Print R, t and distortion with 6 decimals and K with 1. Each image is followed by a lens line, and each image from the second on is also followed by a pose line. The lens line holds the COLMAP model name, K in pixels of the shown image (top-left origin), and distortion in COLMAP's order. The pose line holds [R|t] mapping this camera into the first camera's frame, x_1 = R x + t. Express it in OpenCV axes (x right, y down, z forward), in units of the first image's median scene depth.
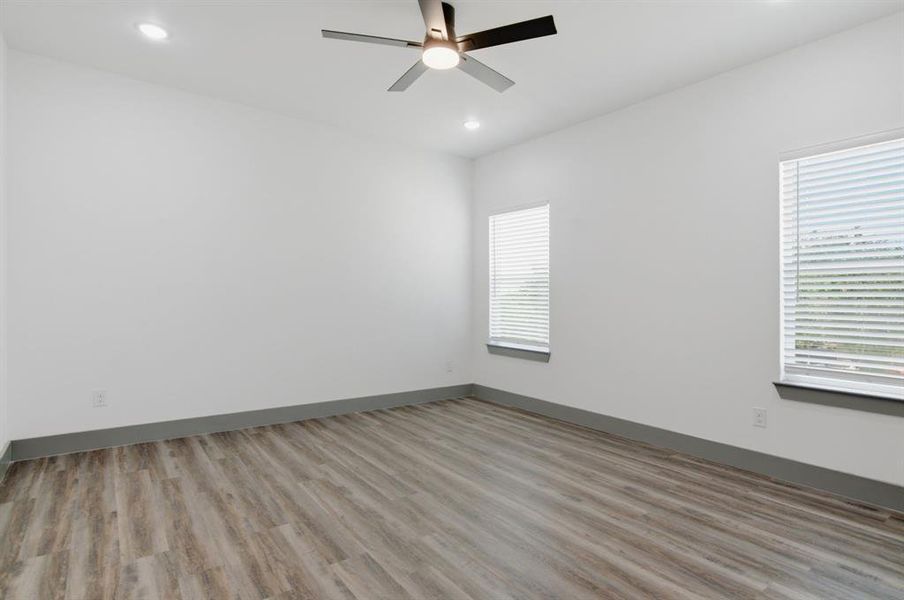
lens RADIAL K [[450.9, 0, 459.4], [0, 450.9, 294.4], [0, 0, 1]] dist [0.000278, 0.000400]
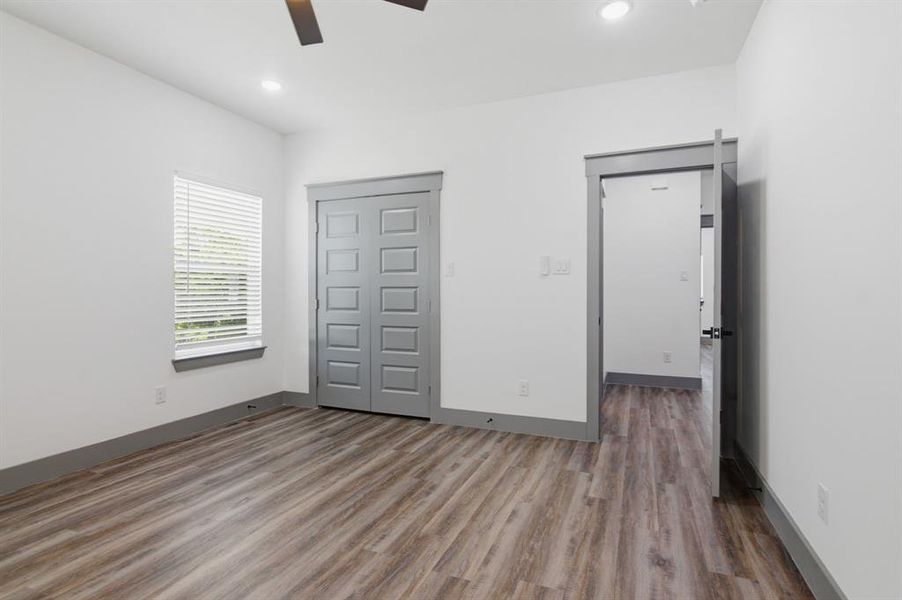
lens RADIAL K [[449.9, 0, 458.4], [0, 449.9, 294.4], [0, 0, 1]] dist [0.000278, 0.000400]
pose [[-0.494658, -0.016265, 0.868936, -0.831207], [-0.014375, 0.999841, 0.010532, 0.006960], [-0.868969, -0.007281, -0.494813, 1.158126]]
